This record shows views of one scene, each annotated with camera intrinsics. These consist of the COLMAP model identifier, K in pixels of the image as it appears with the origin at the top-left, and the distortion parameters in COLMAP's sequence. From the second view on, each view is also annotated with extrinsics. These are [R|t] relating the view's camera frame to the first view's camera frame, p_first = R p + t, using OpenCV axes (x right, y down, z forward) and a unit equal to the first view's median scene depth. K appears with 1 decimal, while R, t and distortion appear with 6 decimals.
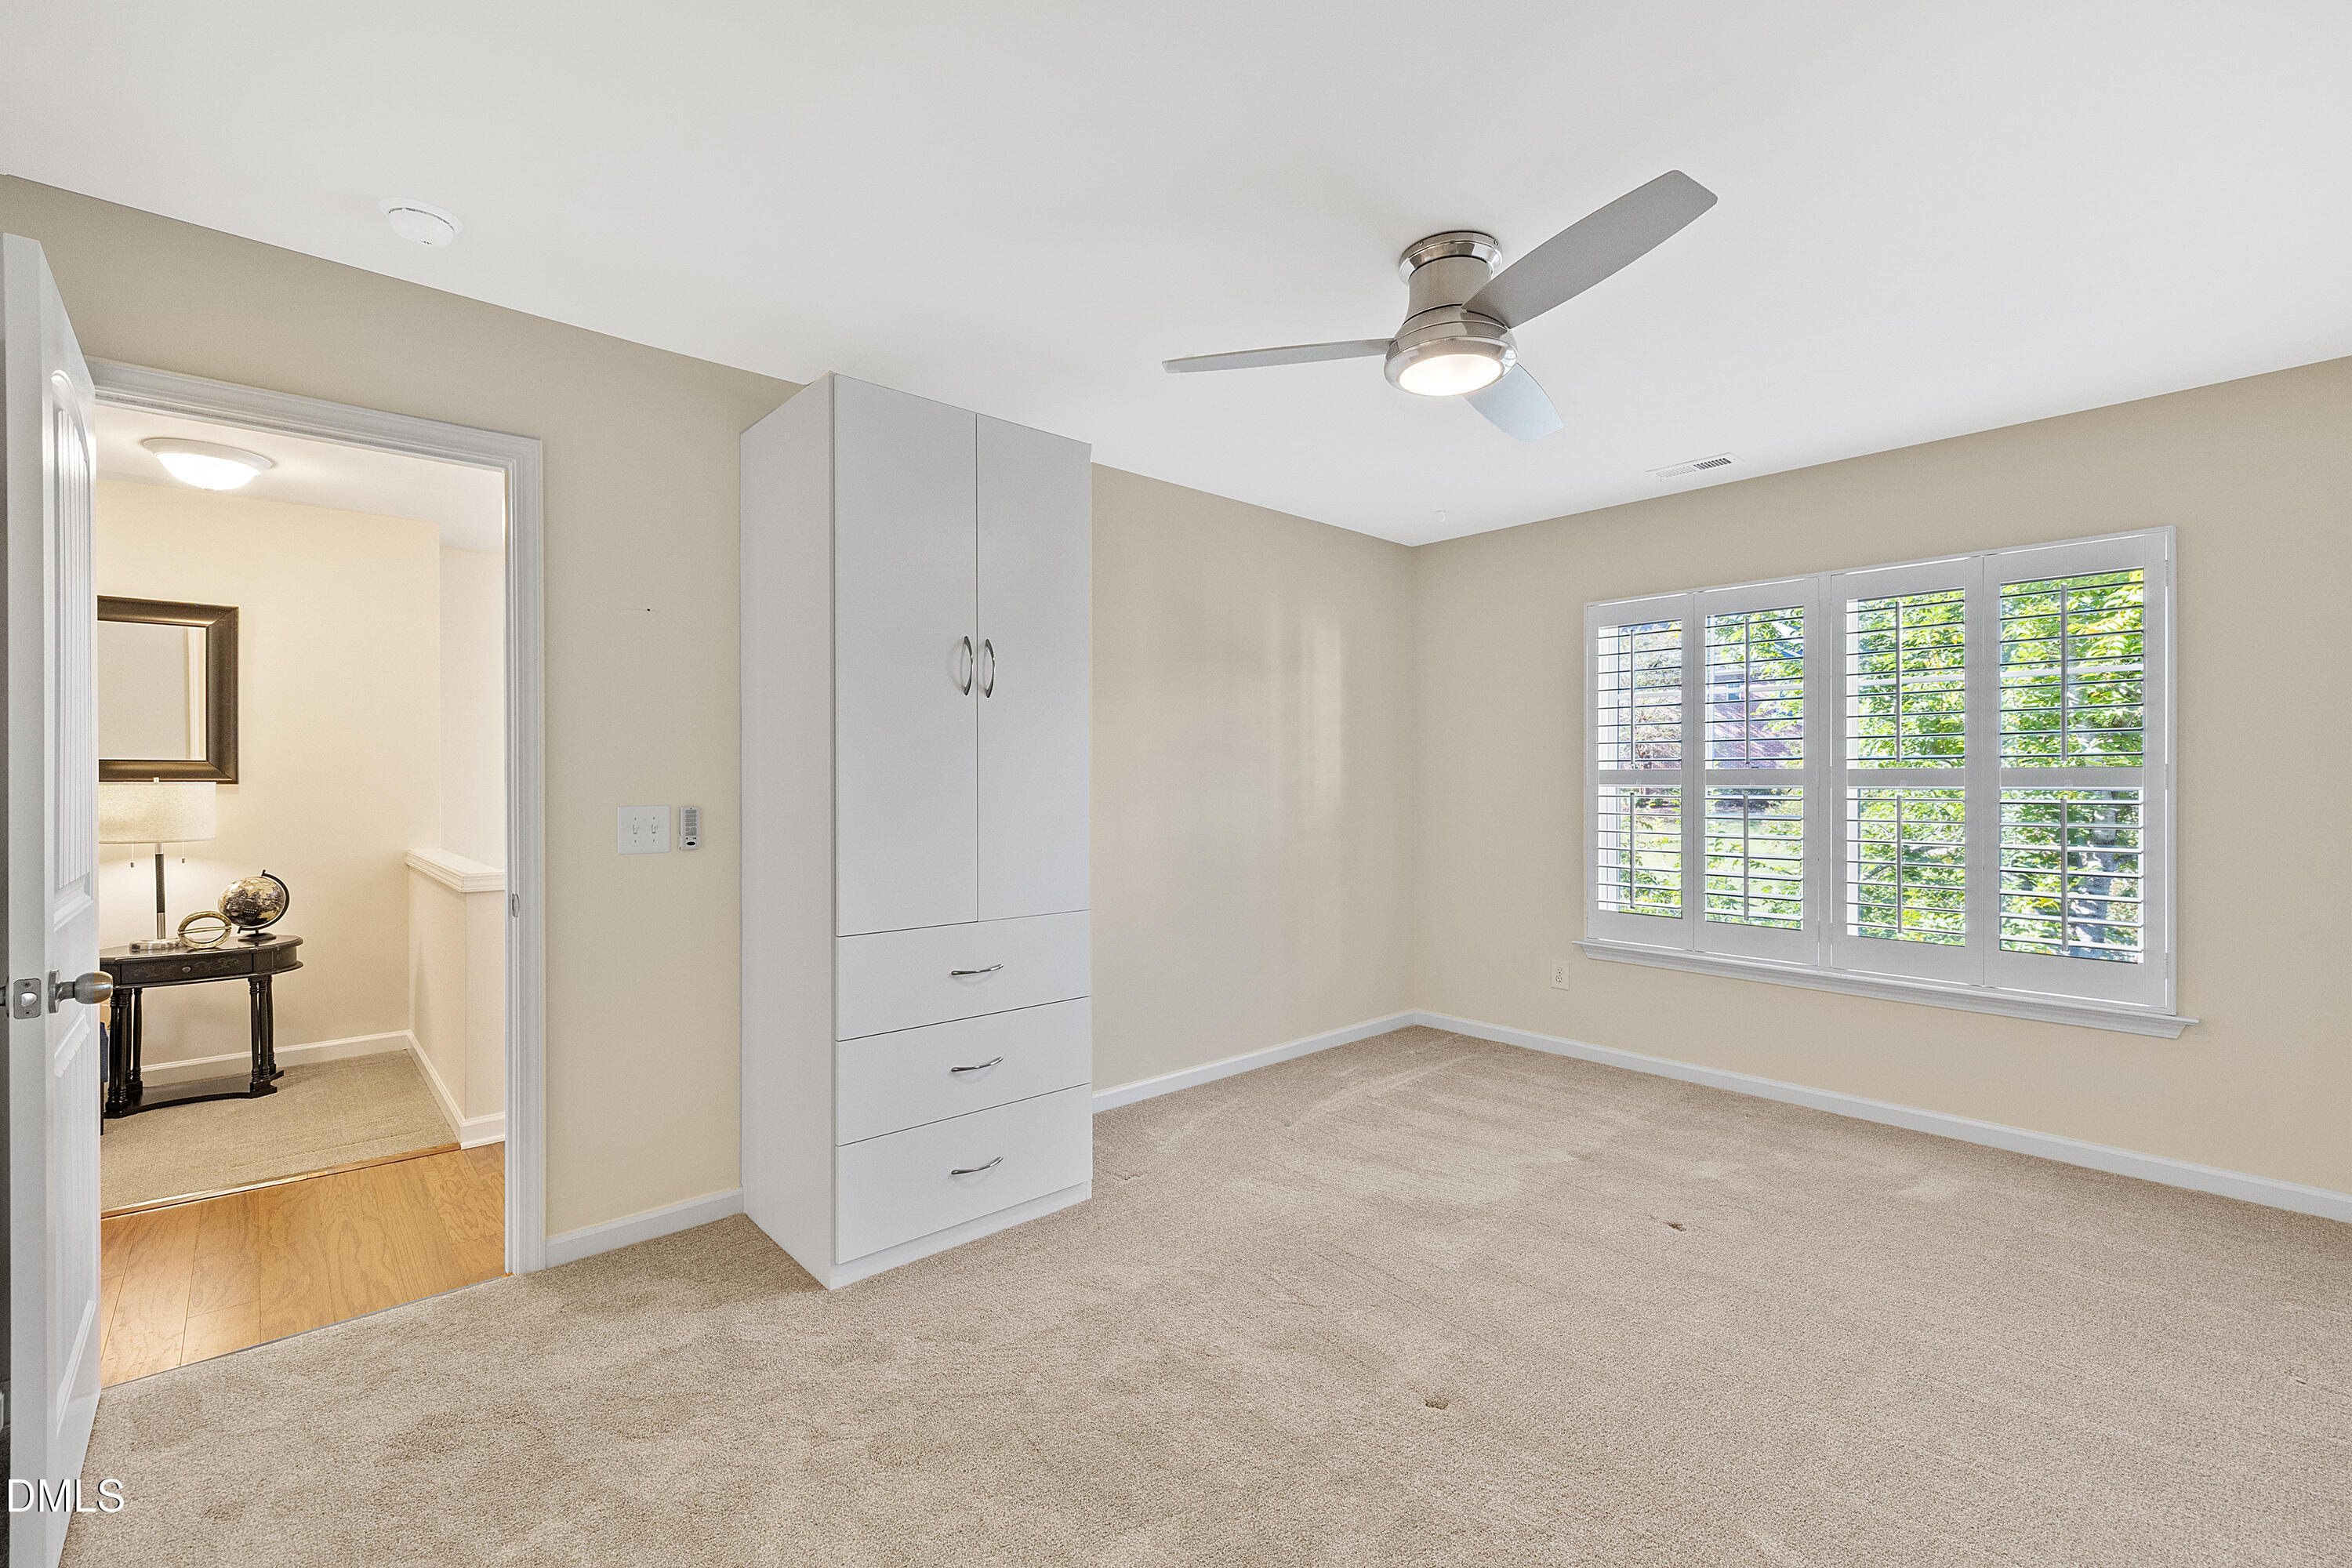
lens RADIAL K [[1007.2, 0, 1174.4], [0, 1007.2, 779.4], [0, 0, 1]] dist [-0.000366, 0.000089]
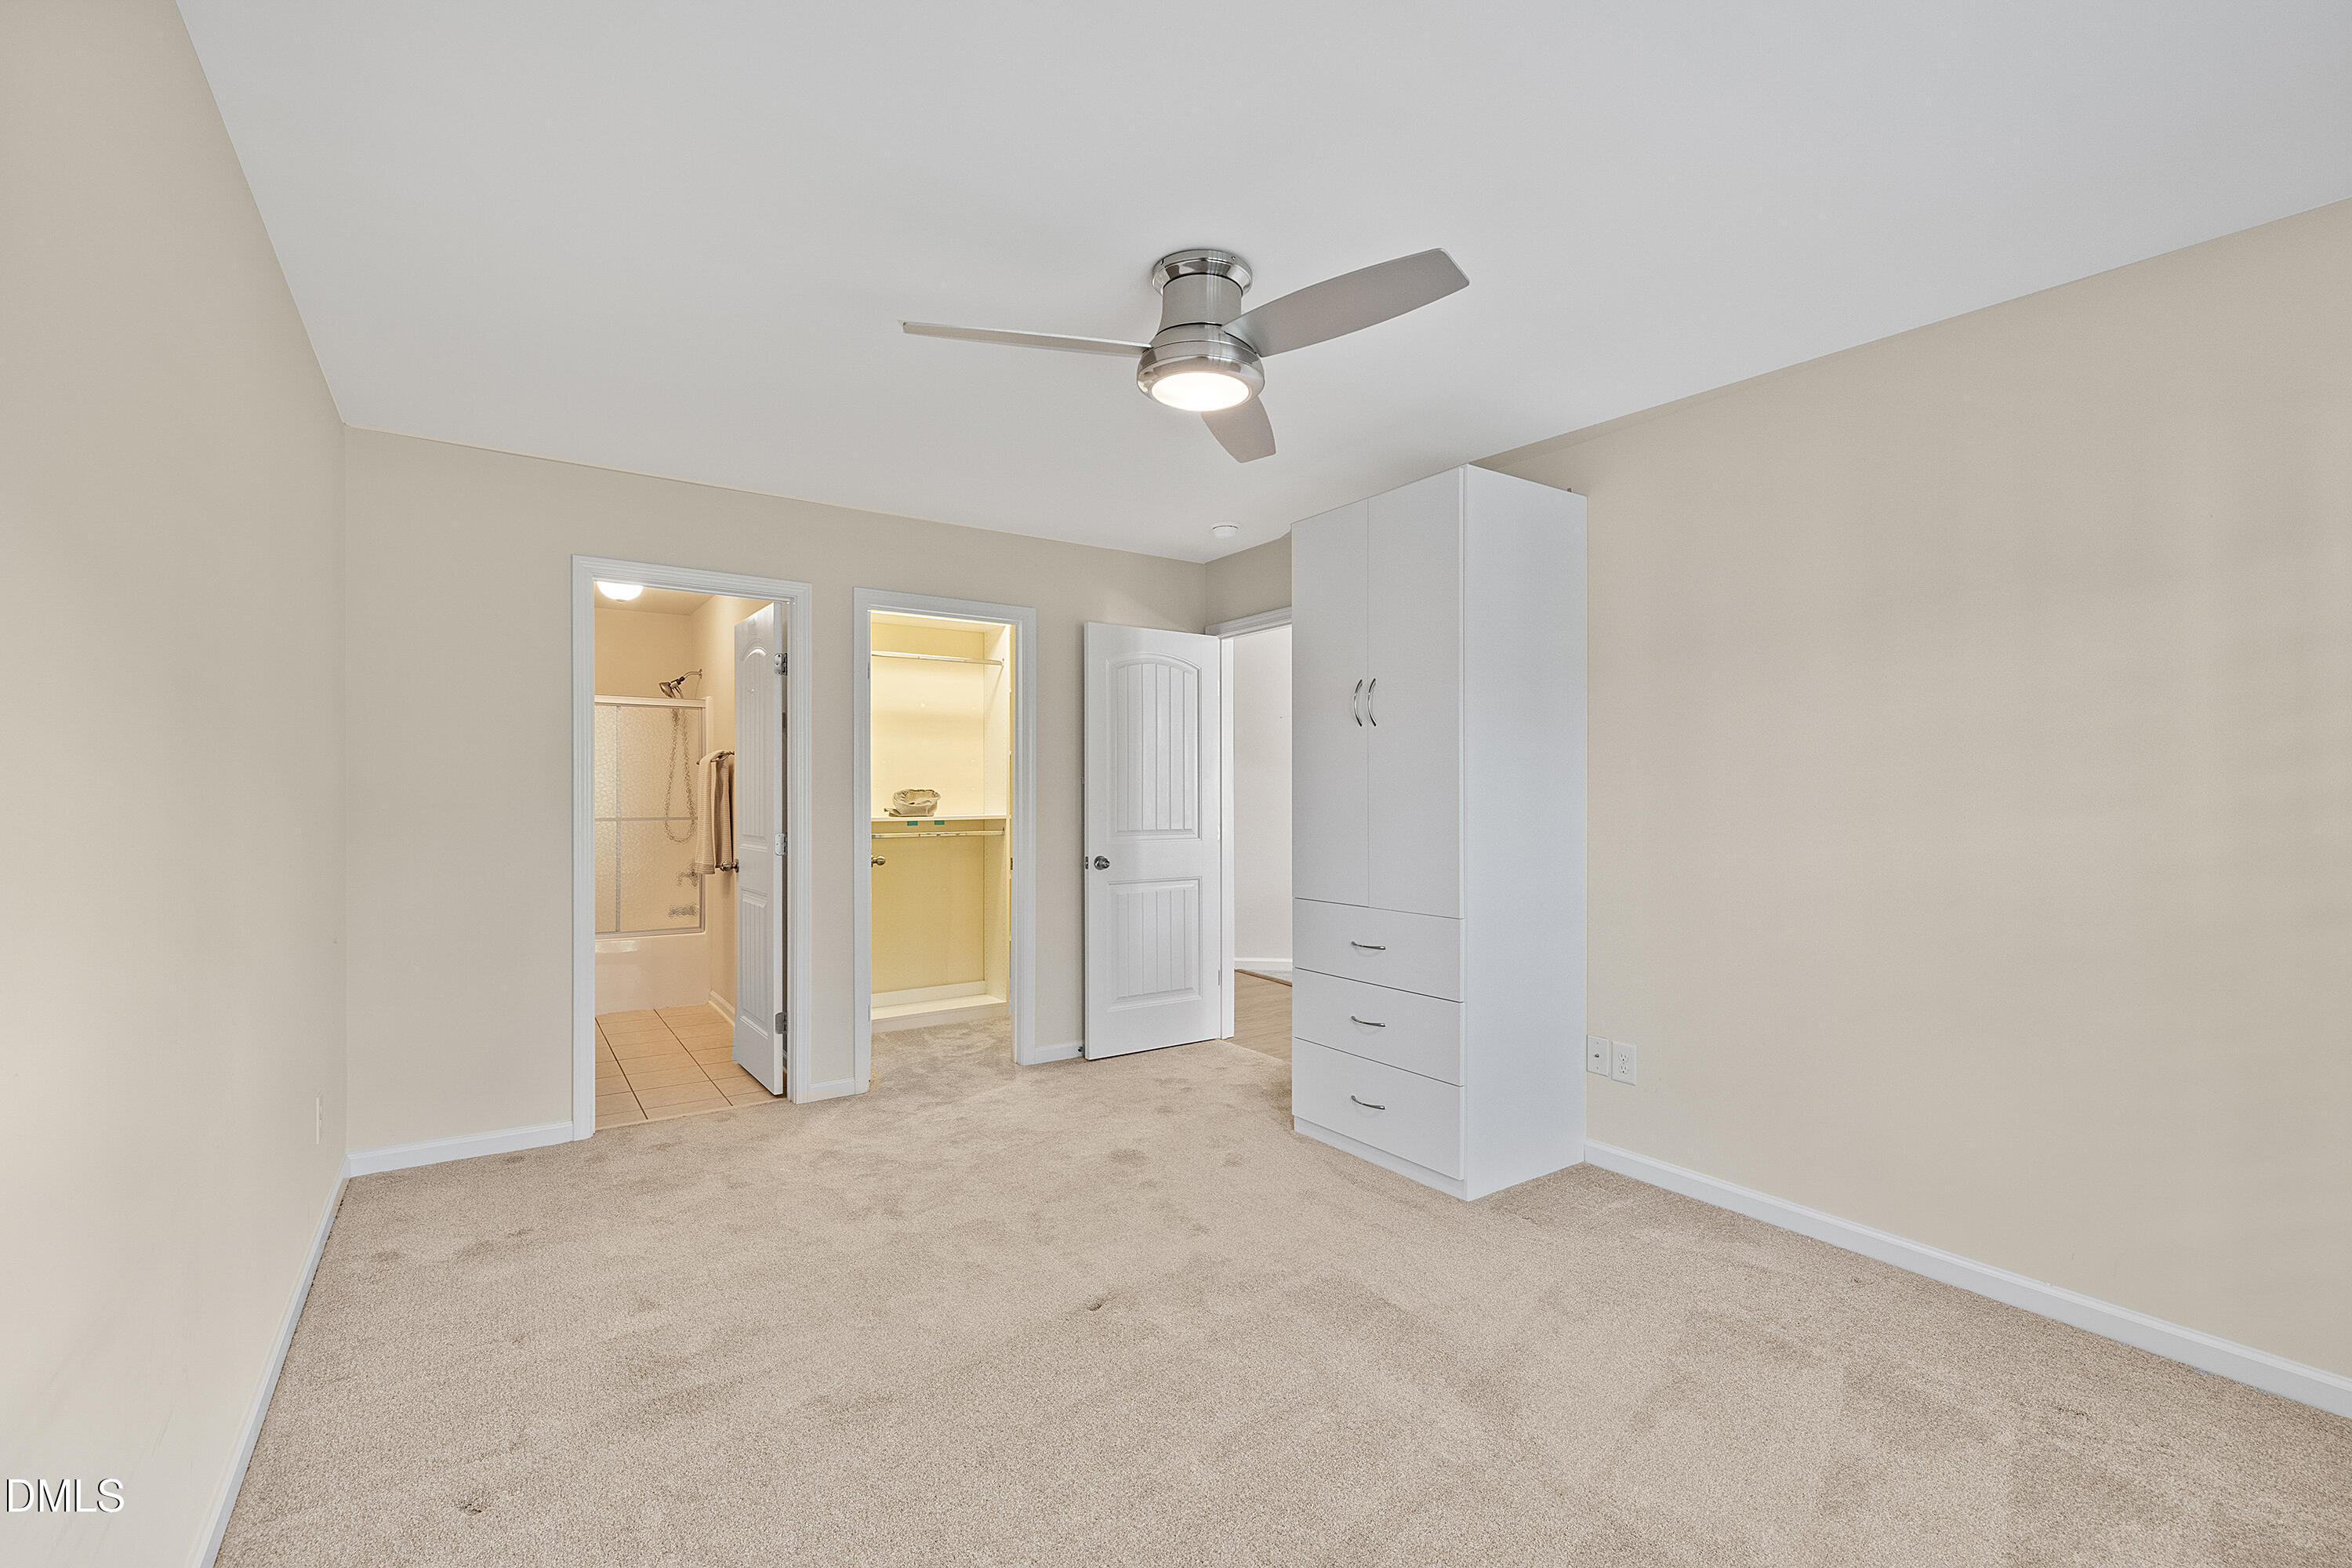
lens RADIAL K [[1007.2, 0, 1180.0], [0, 1007.2, 786.8], [0, 0, 1]] dist [-0.000366, 0.000089]
pose [[-0.119356, 0.000763, -0.992851, 1.056163], [-0.000825, 0.999999, 0.000868, -0.008424], [0.992851, 0.000923, -0.119355, 0.903915]]
